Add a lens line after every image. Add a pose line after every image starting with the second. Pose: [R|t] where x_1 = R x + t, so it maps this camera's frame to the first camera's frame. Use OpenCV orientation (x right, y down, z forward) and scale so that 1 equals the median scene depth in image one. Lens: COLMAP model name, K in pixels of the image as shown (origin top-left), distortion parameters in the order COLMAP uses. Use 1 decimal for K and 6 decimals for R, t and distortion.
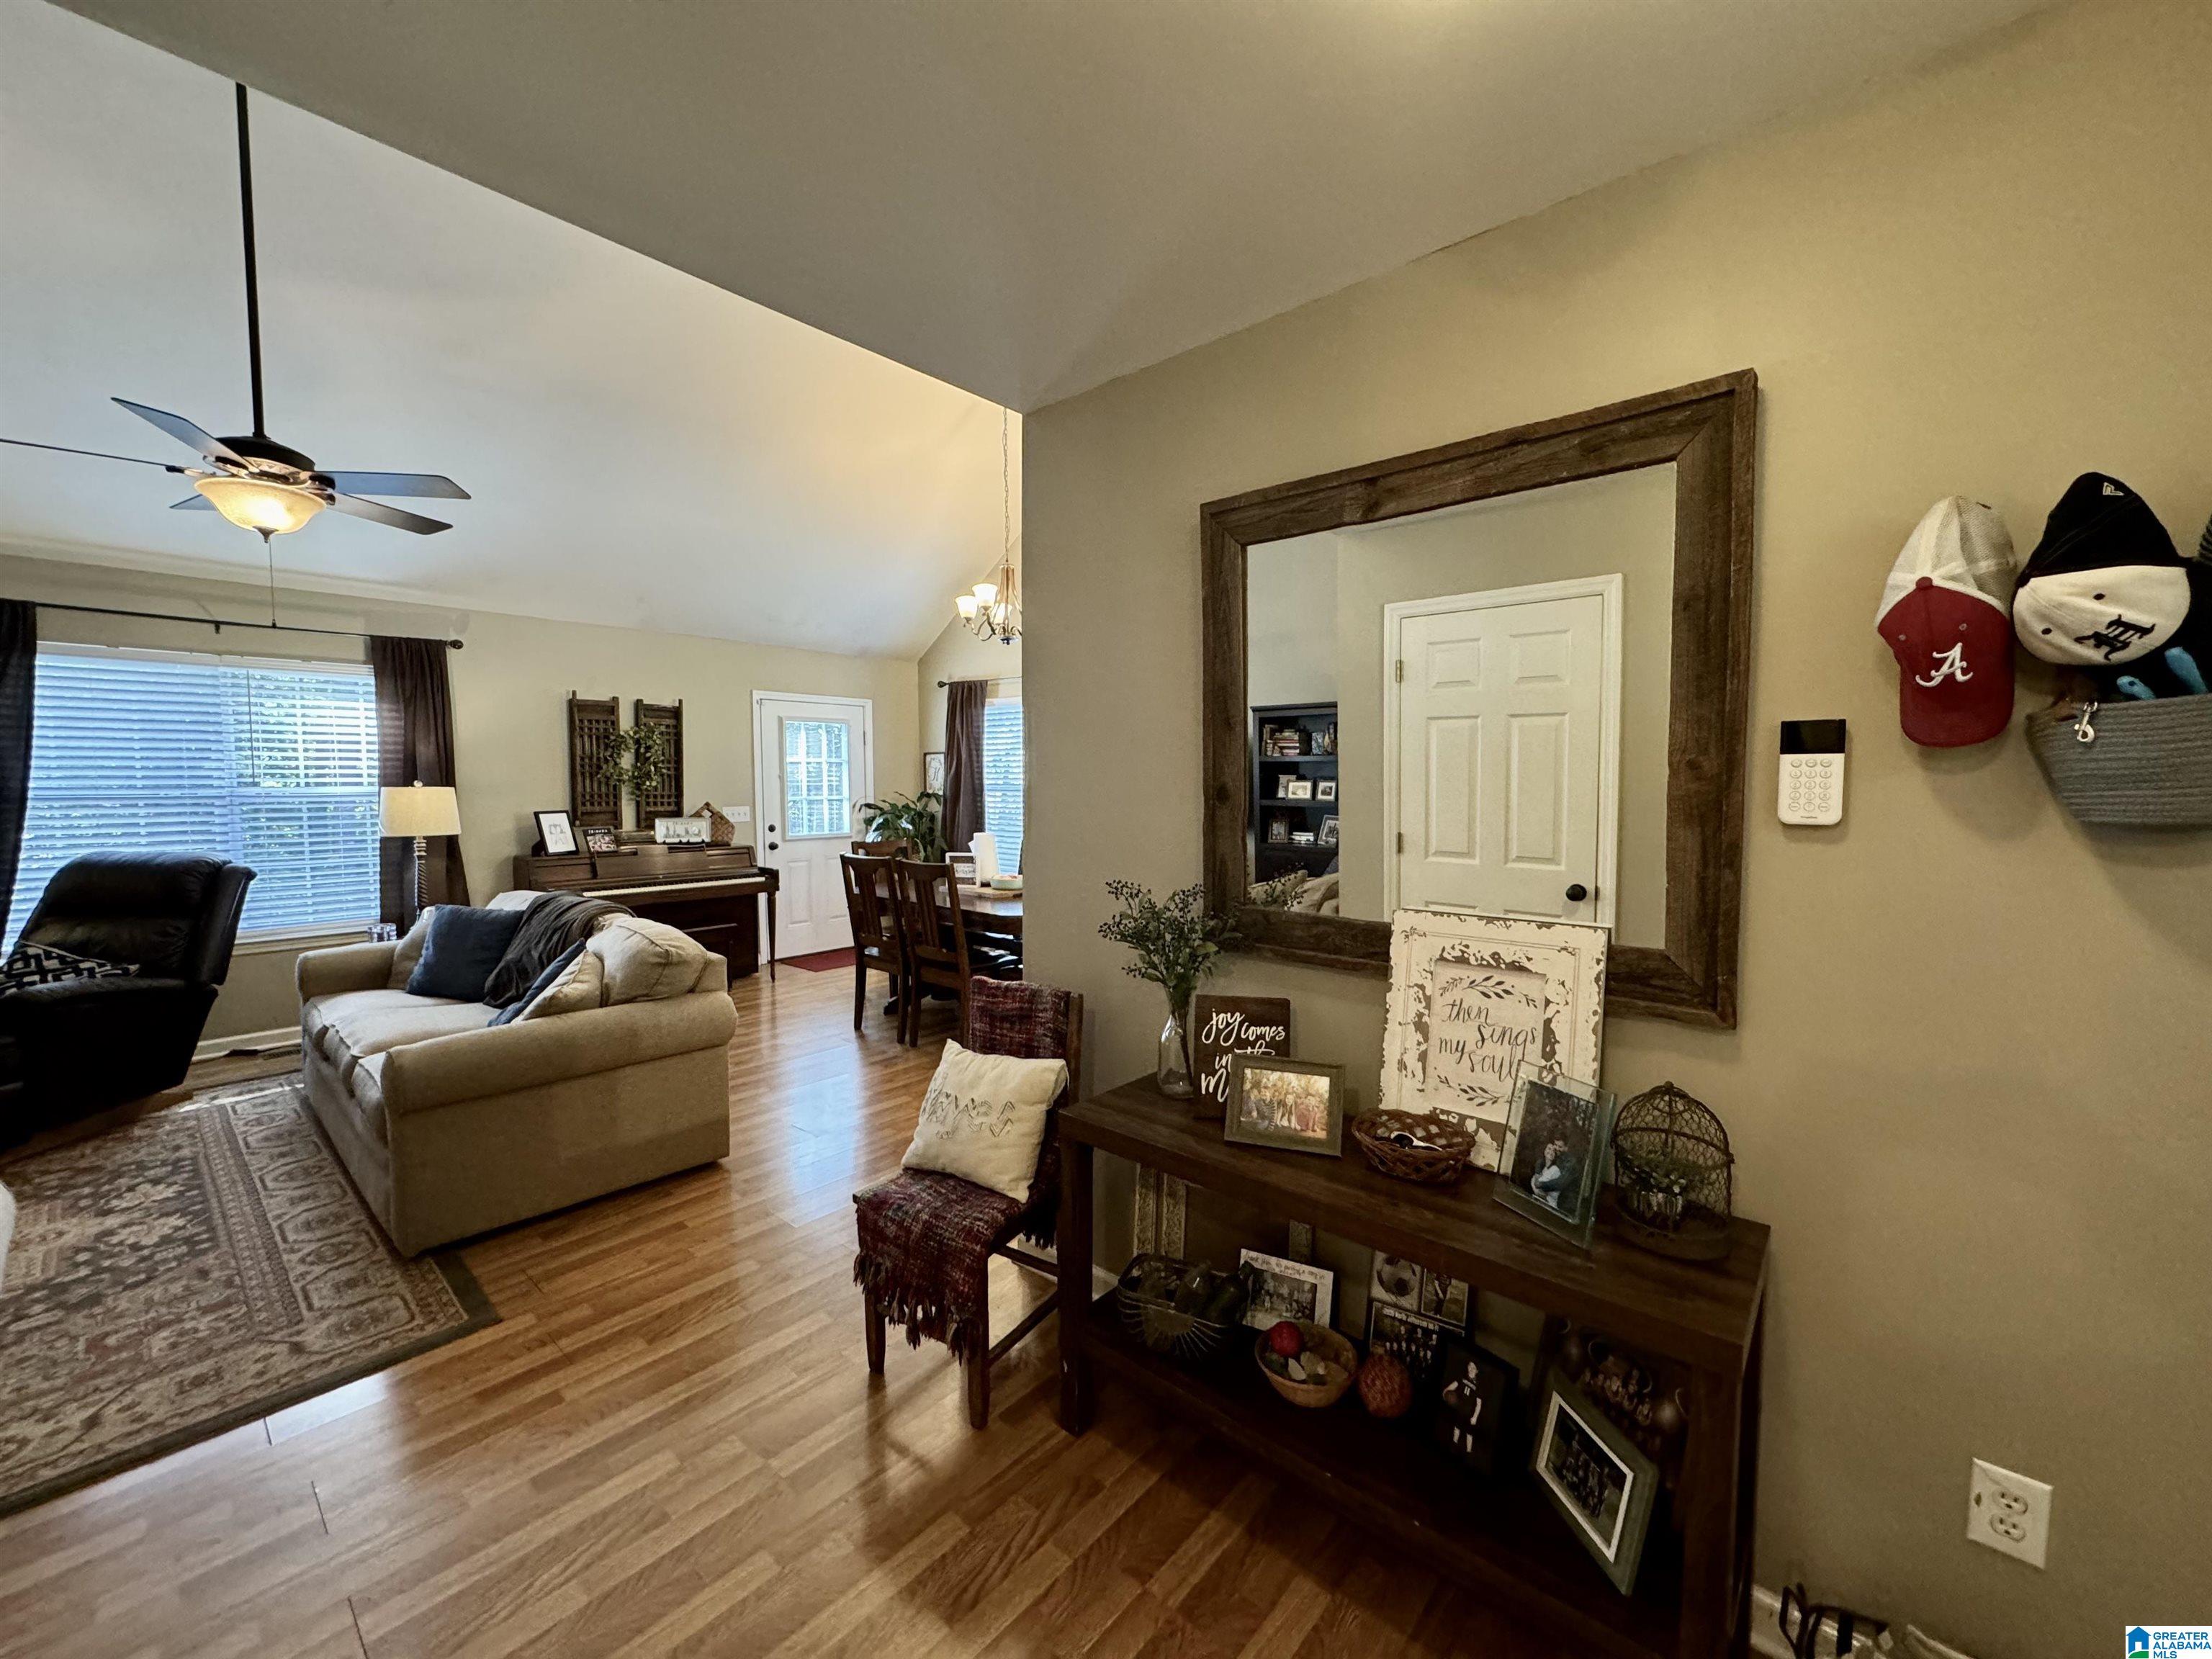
lens RADIAL K [[876.3, 0, 1108.5], [0, 876.3, 826.2], [0, 0, 1]] dist [-0.004500, 0.000423]
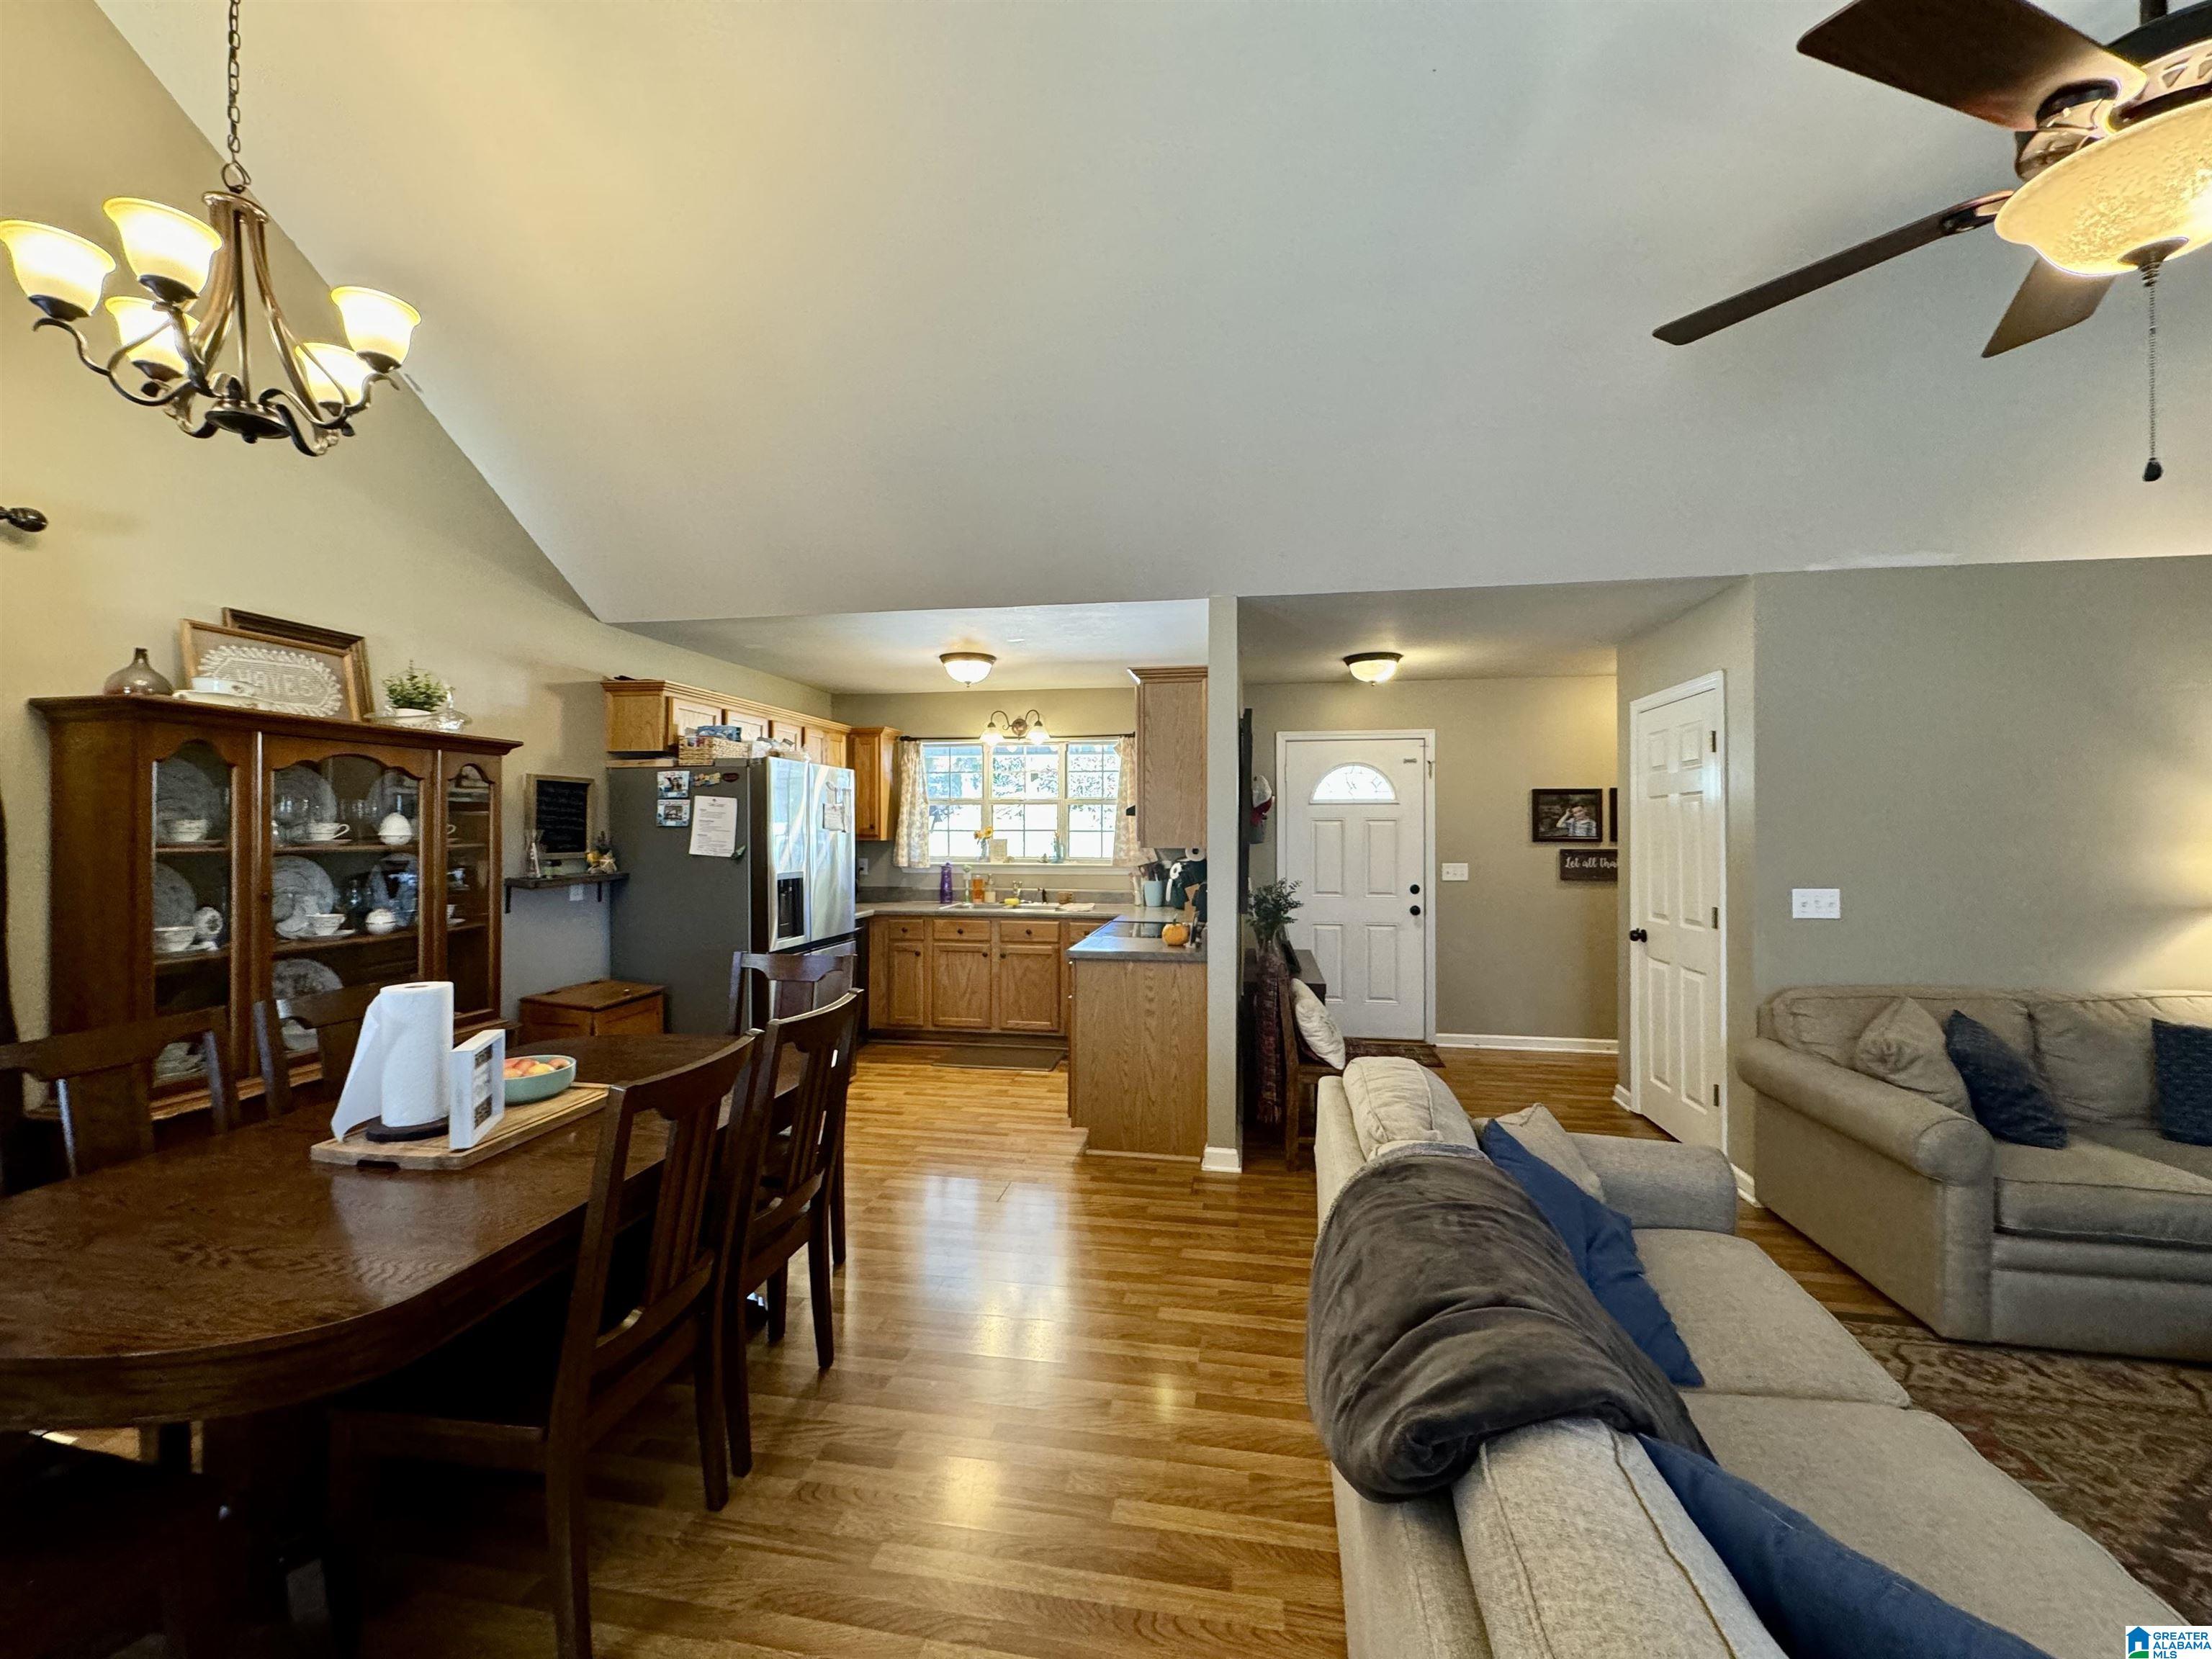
lens RADIAL K [[878.4, 0, 1105.9], [0, 878.4, 827.8], [0, 0, 1]] dist [-0.002184, 0.000138]
pose [[-0.520904, 0.002199, 0.853612, -1.131452], [0.043965, 0.998739, 0.024257, -0.101068], [-0.852482, 0.050164, -0.520344, 1.771399]]
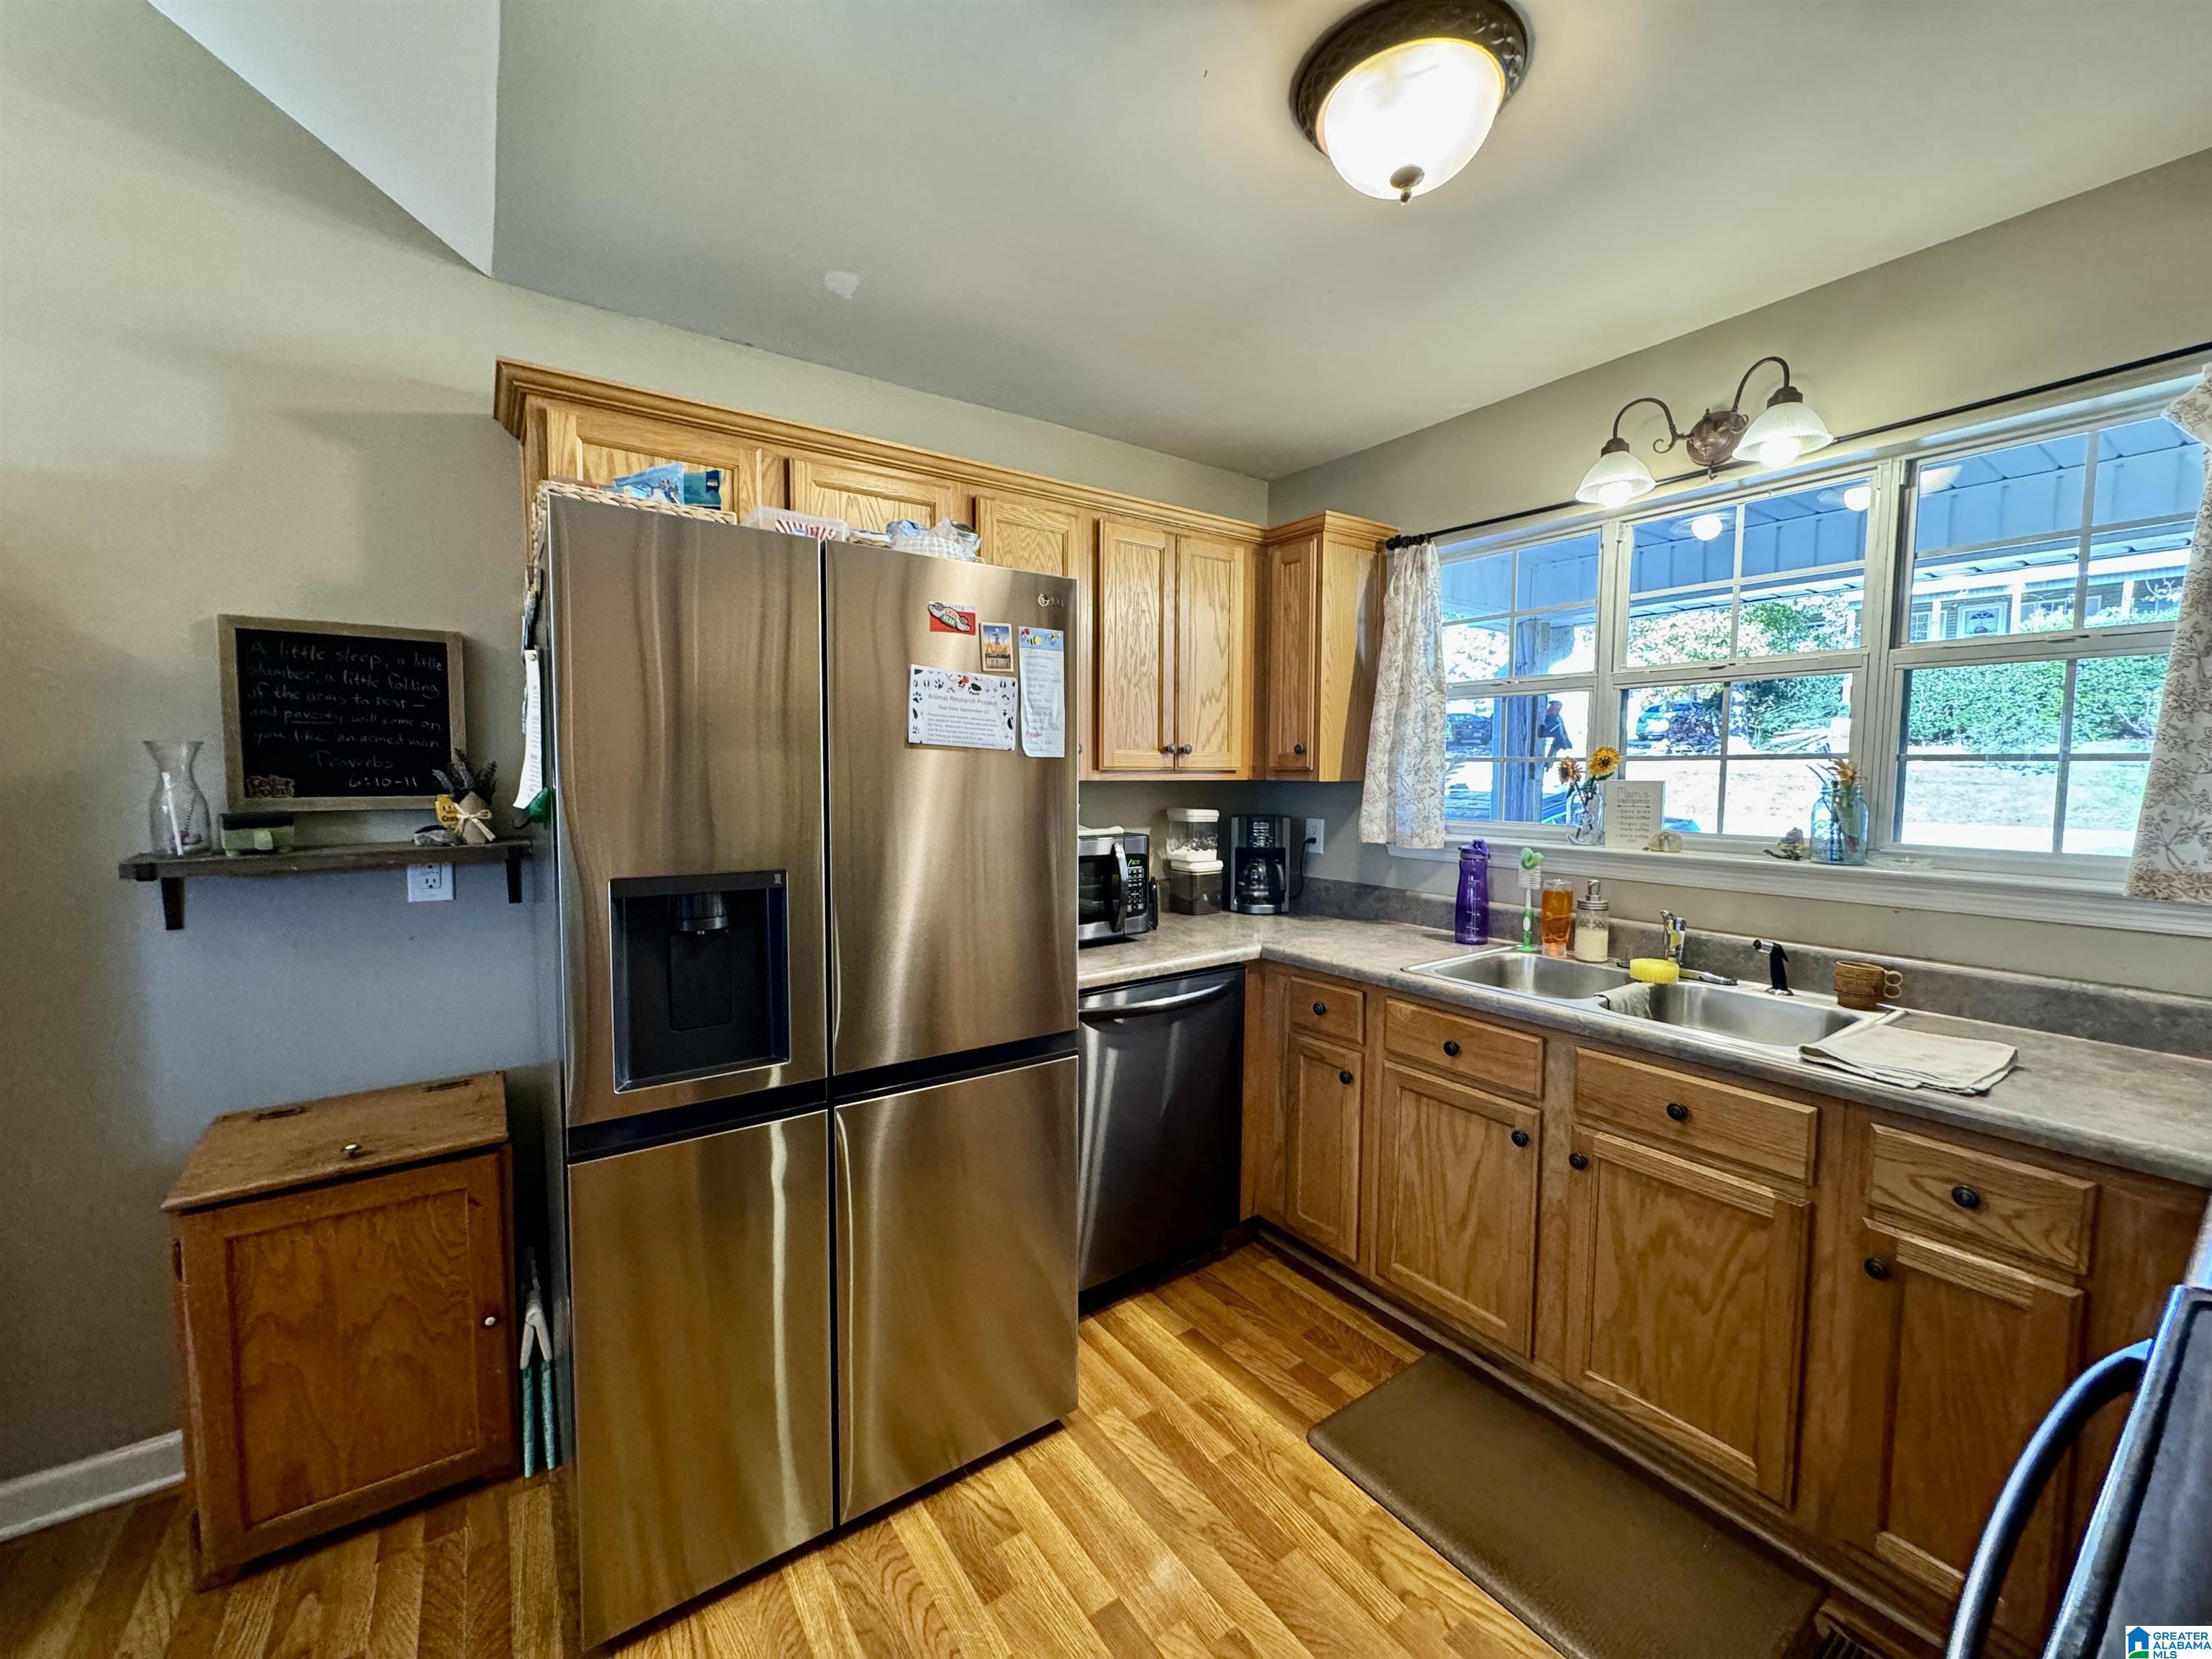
lens RADIAL K [[877.5, 0, 1106.6], [0, 877.5, 827.8], [0, 0, 1]] dist [-0.003024, 0.000207]
pose [[0.239593, -0.061516, 0.968923, 0.065316], [0.045690, 0.997599, 0.052039, -0.049868], [-0.969798, 0.031802, 0.241828, 1.096375]]
